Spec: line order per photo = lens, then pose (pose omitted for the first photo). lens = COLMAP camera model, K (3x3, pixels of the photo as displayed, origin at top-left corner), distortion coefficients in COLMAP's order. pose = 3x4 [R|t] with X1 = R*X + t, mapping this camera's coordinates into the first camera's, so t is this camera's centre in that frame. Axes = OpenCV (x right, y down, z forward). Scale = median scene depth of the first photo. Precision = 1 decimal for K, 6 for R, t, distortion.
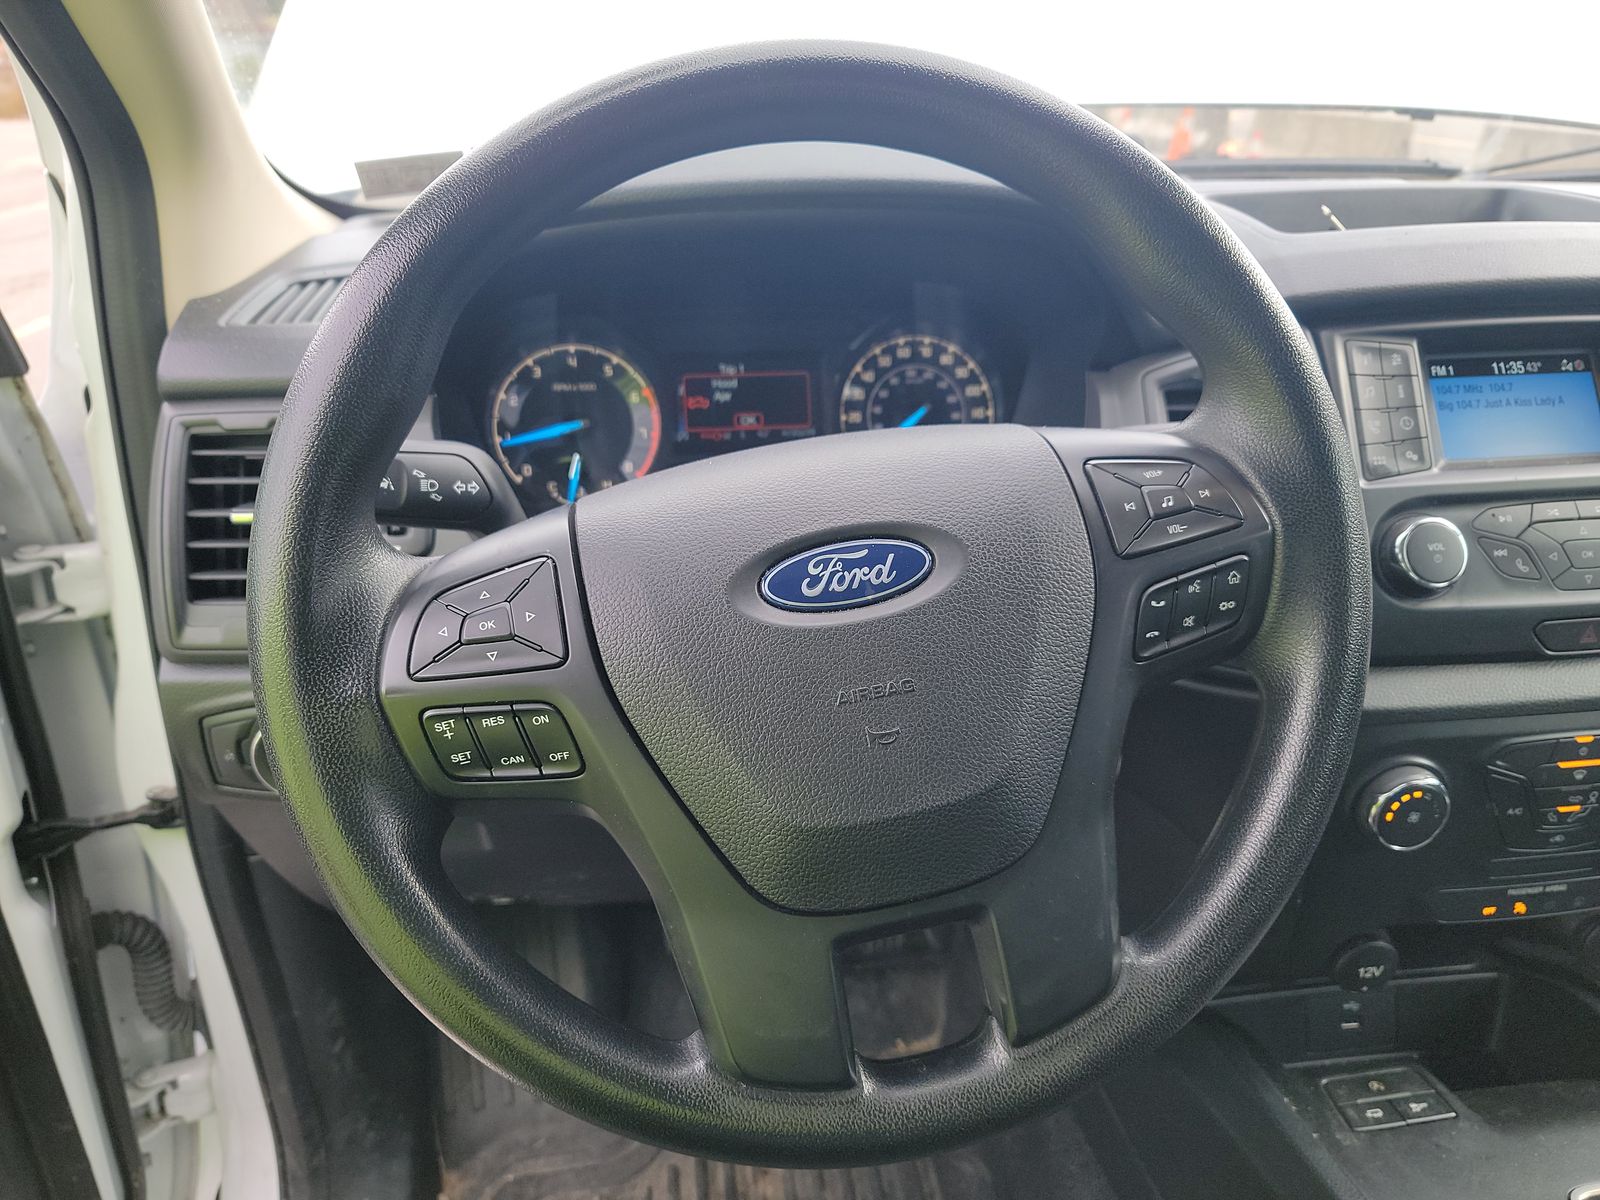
lens RADIAL K [[1135.5, 0, 810.8], [0, 1135.5, 607.1], [0, 0, 1]] dist [0.034113, -0.026075]
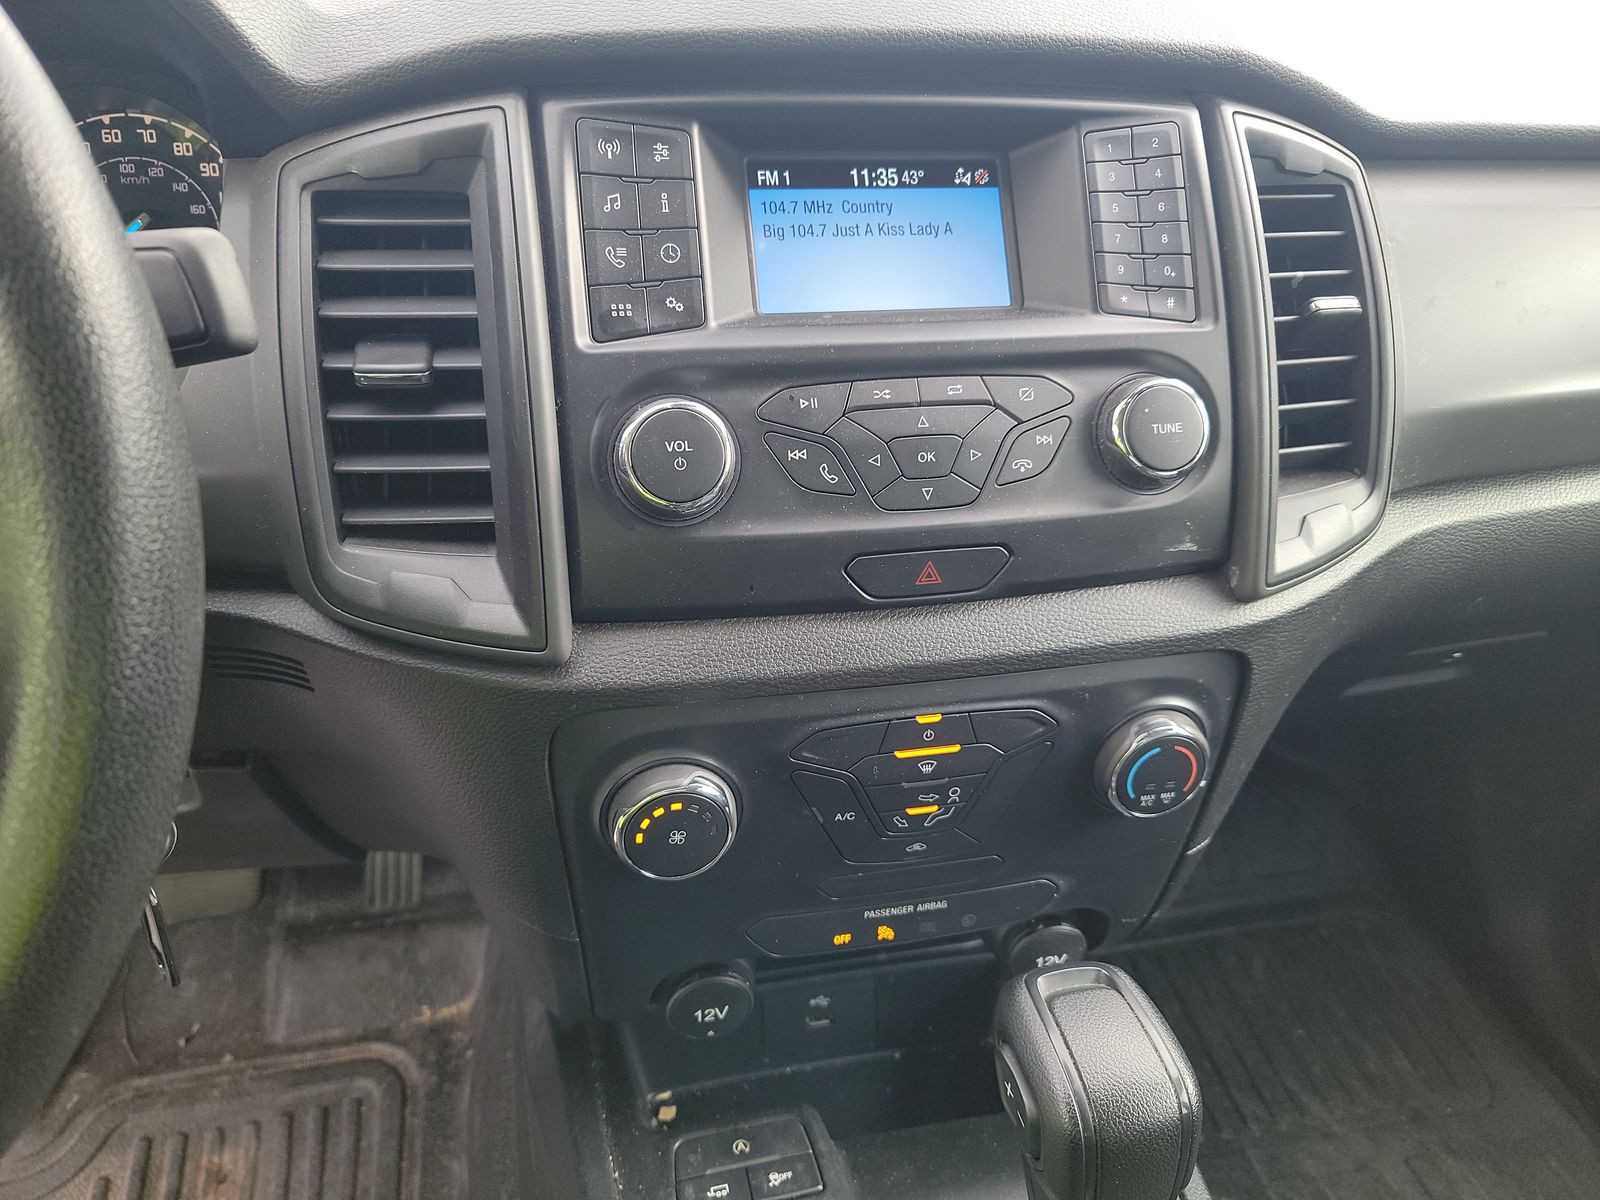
lens RADIAL K [[1135.5, 0, 807.3], [0, 1135.5, 595.1], [0, 0, 1]] dist [0.034113, -0.026075]
pose [[0.995187, -0.007034, 0.097743, 0.501355], [-0.004033, 0.993636, 0.112570, -0.037437], [-0.097913, -0.112422, 0.988825, 0.304113]]
